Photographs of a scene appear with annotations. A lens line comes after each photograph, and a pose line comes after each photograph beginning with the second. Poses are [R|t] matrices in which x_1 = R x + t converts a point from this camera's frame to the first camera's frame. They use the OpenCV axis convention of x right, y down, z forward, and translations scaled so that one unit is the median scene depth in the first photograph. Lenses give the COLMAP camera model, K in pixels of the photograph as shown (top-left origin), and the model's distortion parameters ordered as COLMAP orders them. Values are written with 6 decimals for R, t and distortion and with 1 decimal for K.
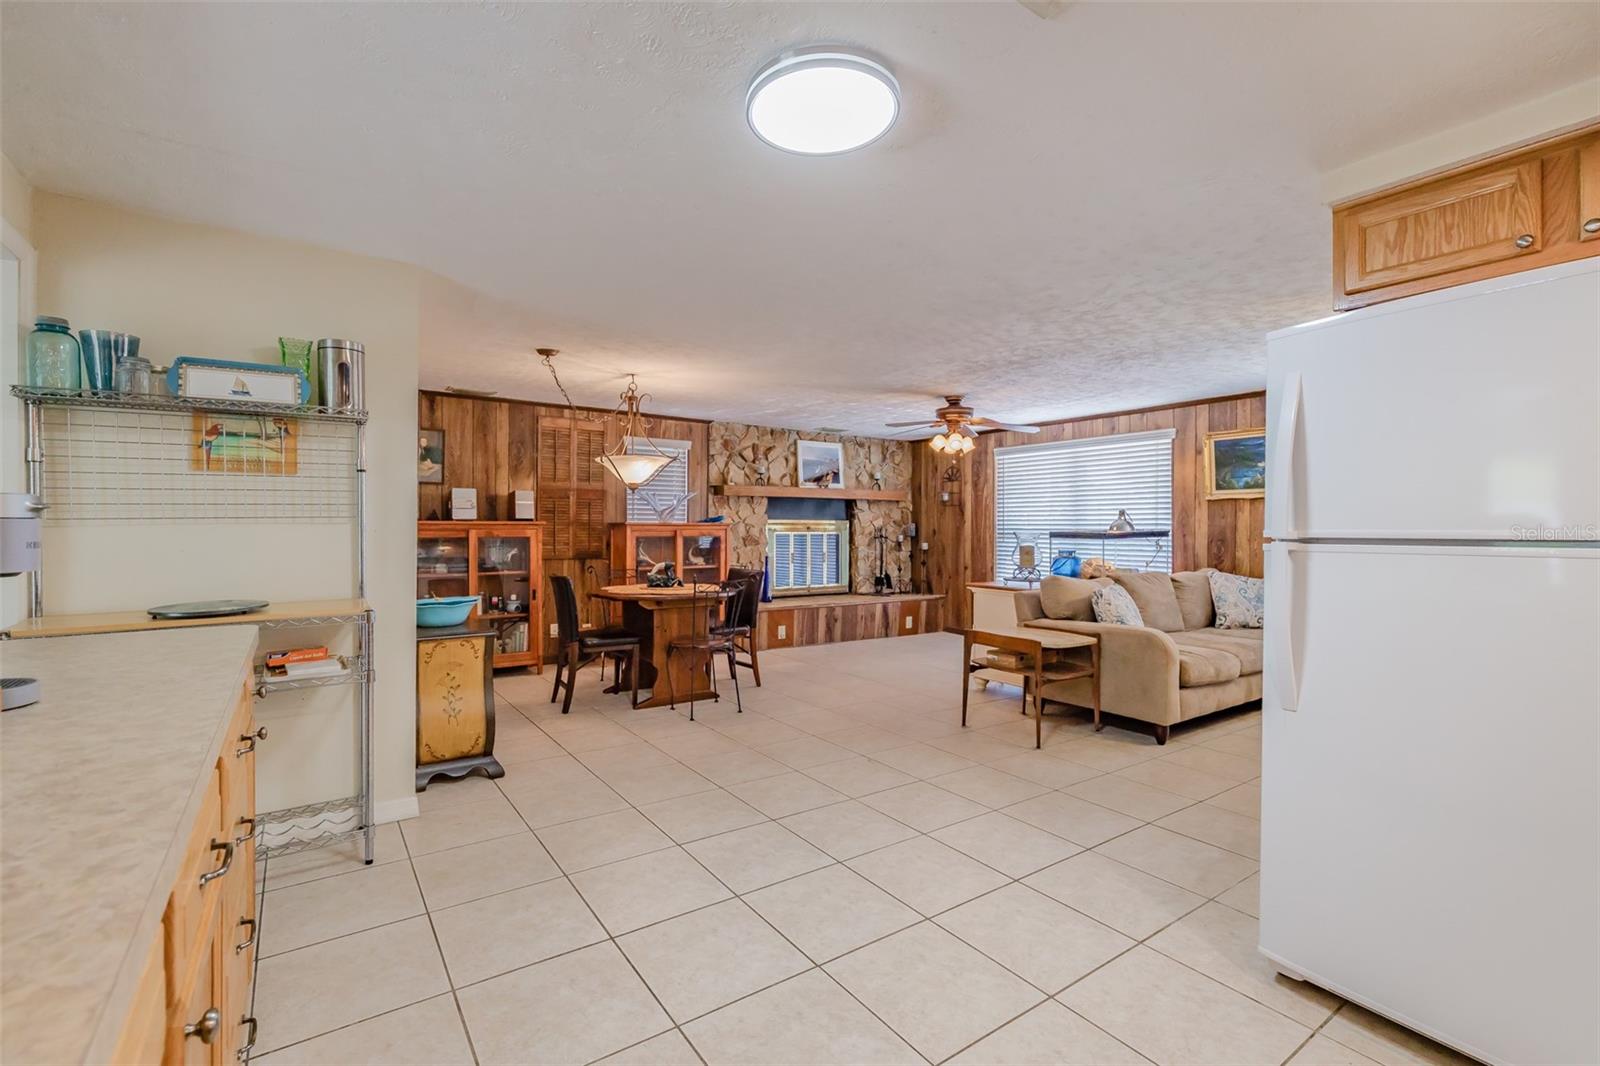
lens RADIAL K [[687.8, 0, 770.9], [0, 687.8, 525.5], [0, 0, 1]] dist [0.001324, 0.000728]
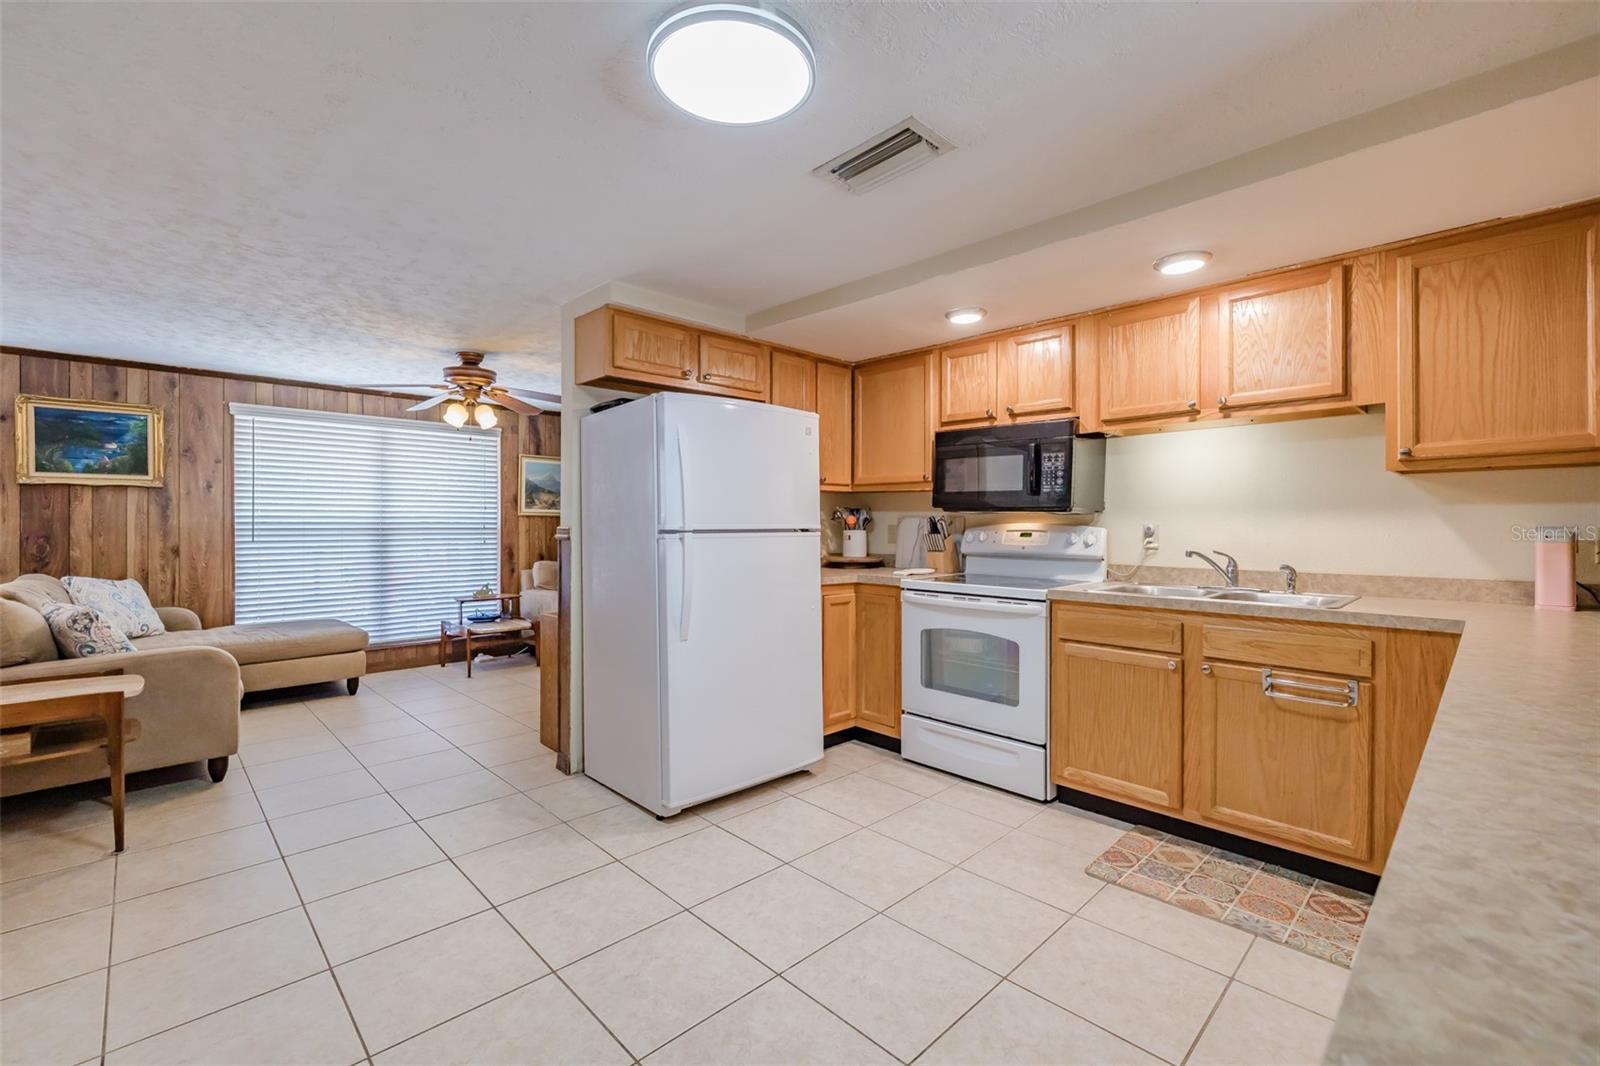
lens RADIAL K [[687.8, 0, 807.5], [0, 687.8, 520.1], [0, 0, 1]] dist [0.001324, 0.000728]
pose [[-0.186220, 0.002773, 0.982504, -0.239413], [-0.004454, 0.999983, -0.003666, 0.001103], [-0.982498, -0.005058, -0.186205, 0.284745]]
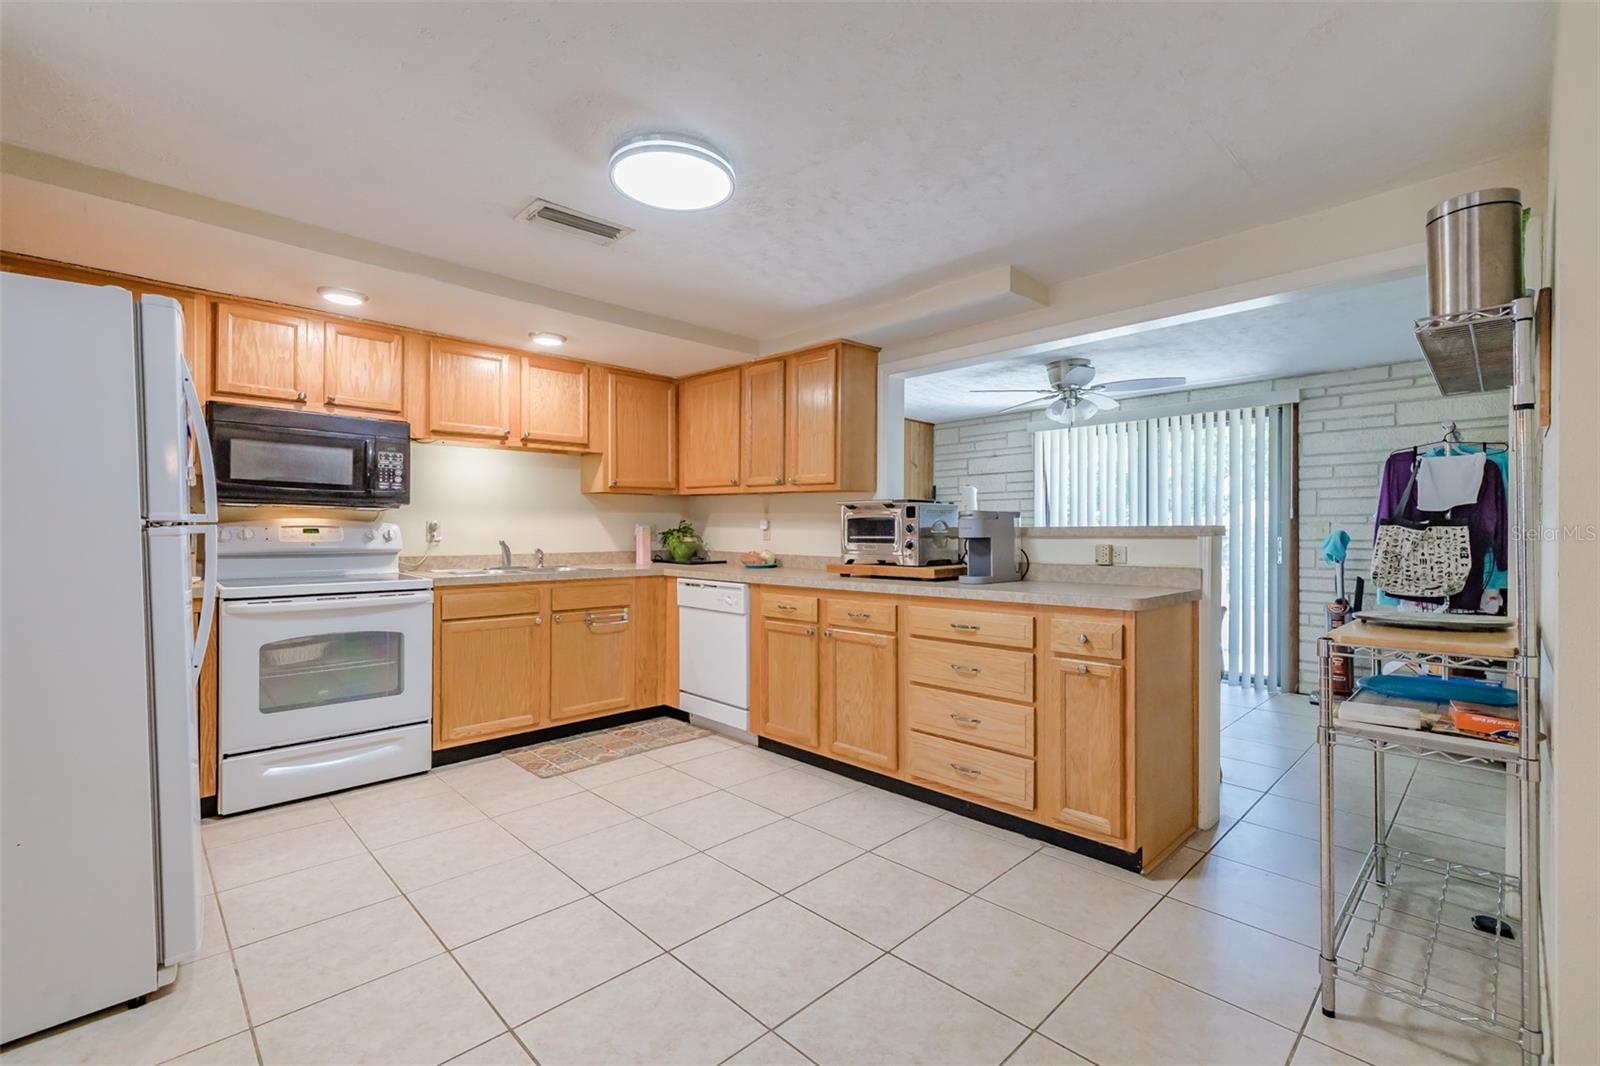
lens RADIAL K [[687.8, 0, 798.5], [0, 687.8, 528.7], [0, 0, 1]] dist [0.001324, 0.000728]
pose [[-0.984527, -0.006131, -0.175128, 0.017433], [-0.005773, 0.999980, -0.002555, 0.008154], [0.175141, -0.001505, -0.984542, 0.609452]]
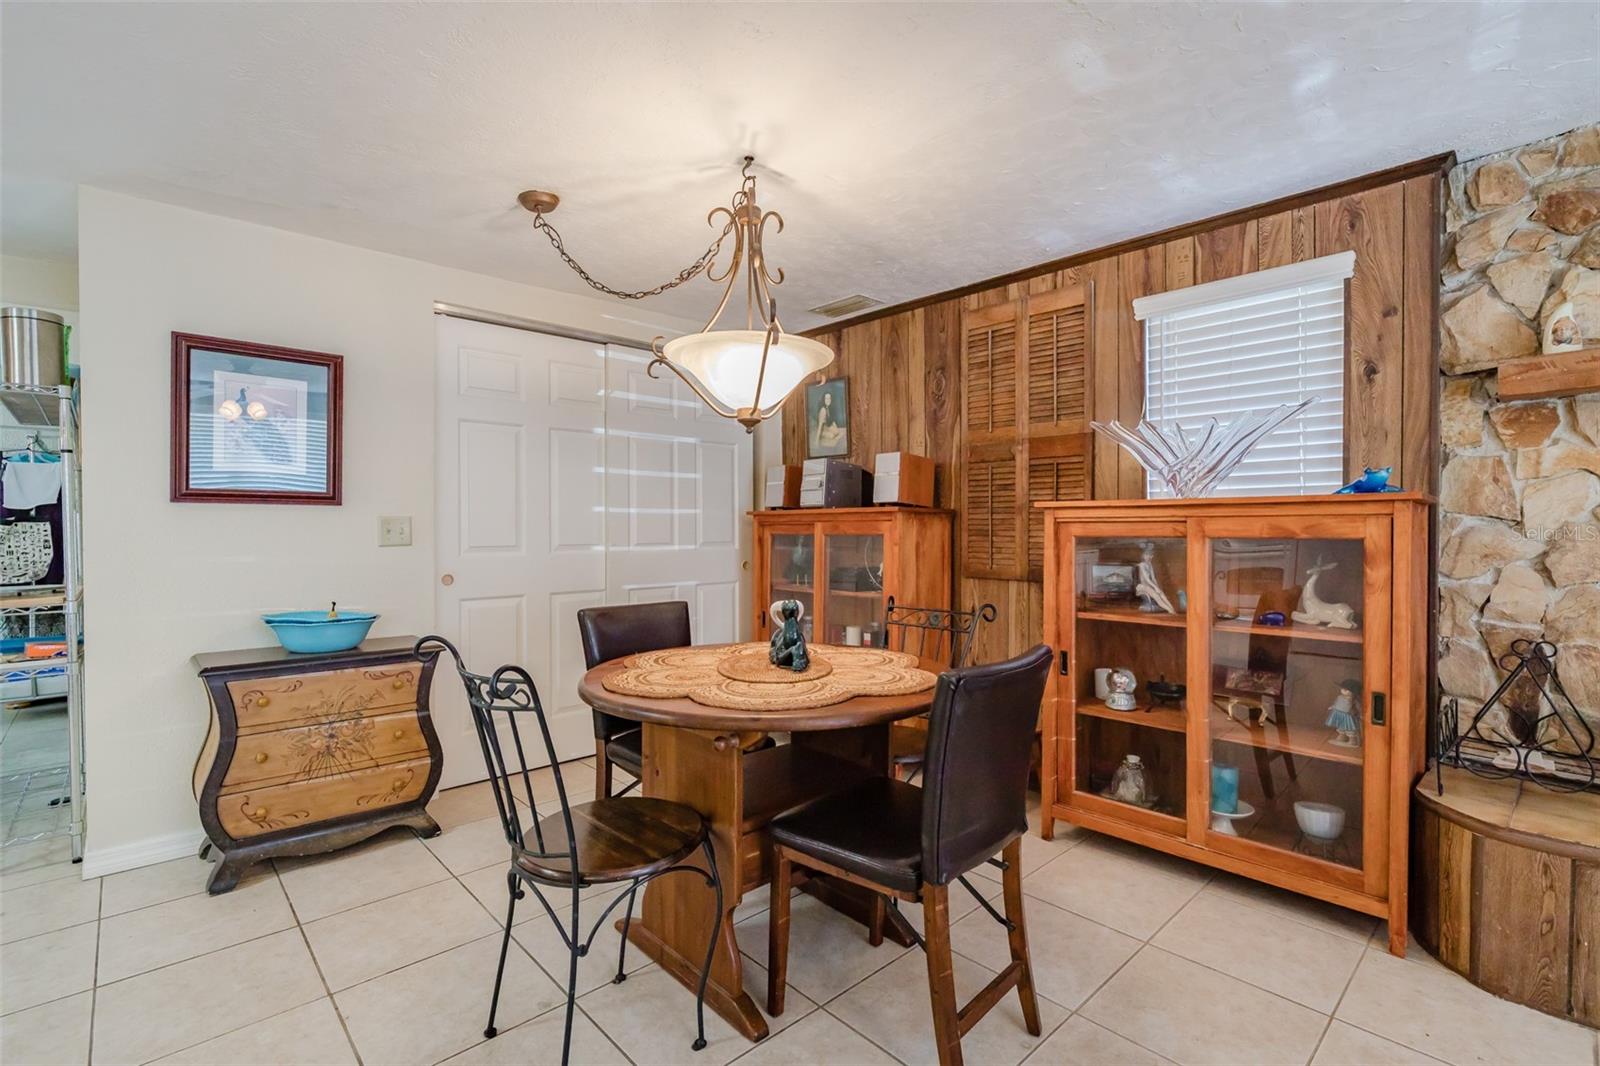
lens RADIAL K [[728.3, 0, 805.8], [0, 728.3, 534.3], [0, 0, 1]] dist [-0.001390, -0.000259]
pose [[0.165063, 0.006340, -0.986263, 0.205714], [0.003685, 0.999968, 0.007045, 0.010999], [0.986276, -0.004798, 0.165034, 0.763665]]
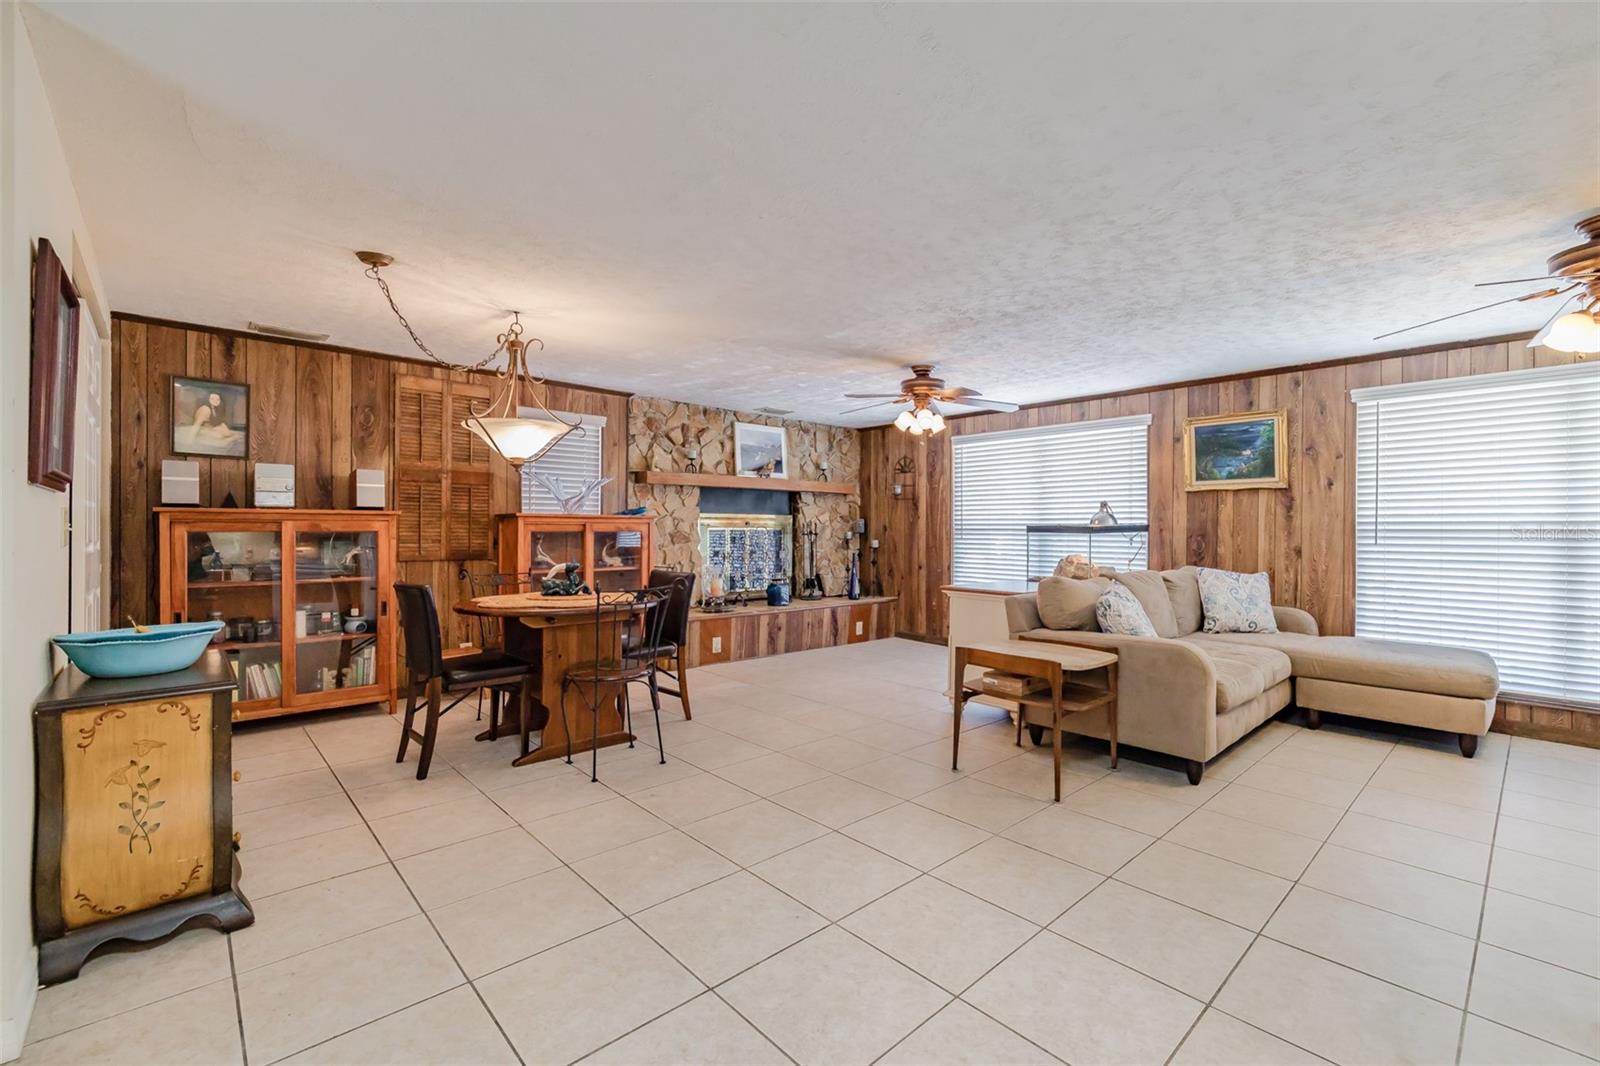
lens RADIAL K [[687.8, 0, 811.4], [0, 687.8, 543.5], [0, 0, 1]] dist [0.001324, 0.000728]
pose [[0.987562, -0.001828, 0.157217, -0.002366], [-0.002108, 0.999689, 0.024866, 0.009229], [-0.157213, -0.024888, 0.987251, 0.162995]]
